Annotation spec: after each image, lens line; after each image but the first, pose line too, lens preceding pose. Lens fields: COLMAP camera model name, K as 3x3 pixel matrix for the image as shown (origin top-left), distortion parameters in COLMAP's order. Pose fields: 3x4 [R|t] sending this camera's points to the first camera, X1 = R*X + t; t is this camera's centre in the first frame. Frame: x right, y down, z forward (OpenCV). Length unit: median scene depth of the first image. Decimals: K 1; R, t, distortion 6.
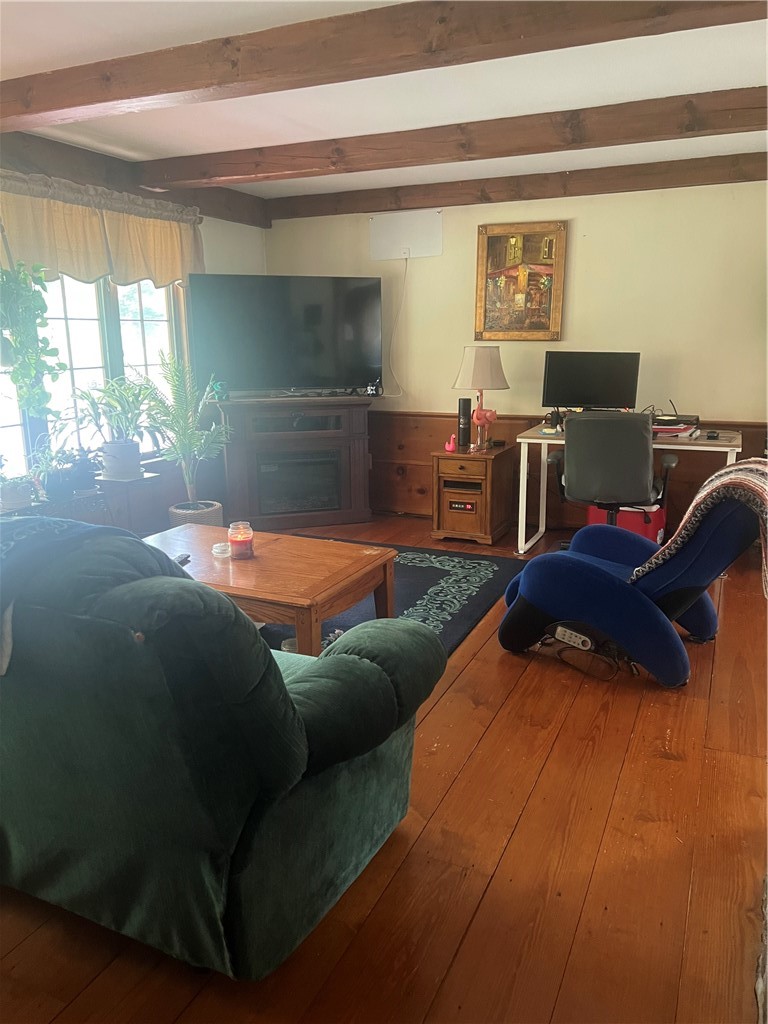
lens RADIAL K [[766.7, 0, 385.5], [0, 766.7, 517.8], [0, 0, 1]] dist [0.046667, -0.004074]
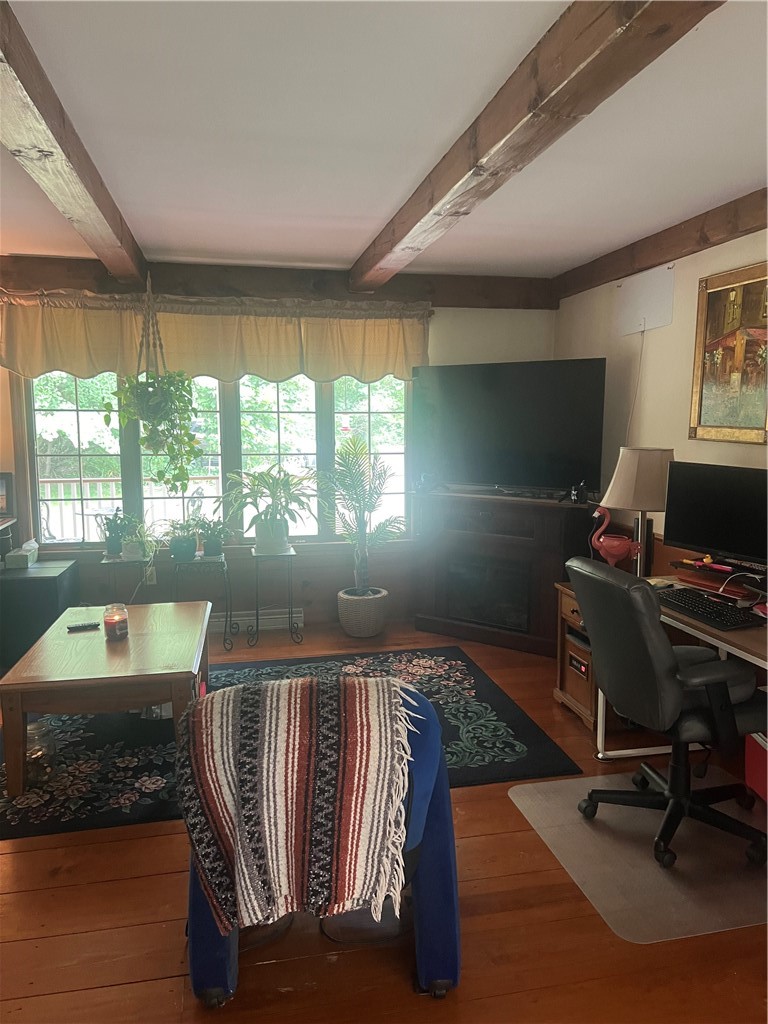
lens RADIAL K [[766.7, 0, 388.3], [0, 766.7, 508.1], [0, 0, 1]] dist [0.046667, -0.004074]
pose [[0.605996, 0.103343, -0.788726, 0.529237], [-0.191641, 0.981288, -0.018669, -0.108804], [0.772038, 0.162466, 0.614461, 0.387075]]
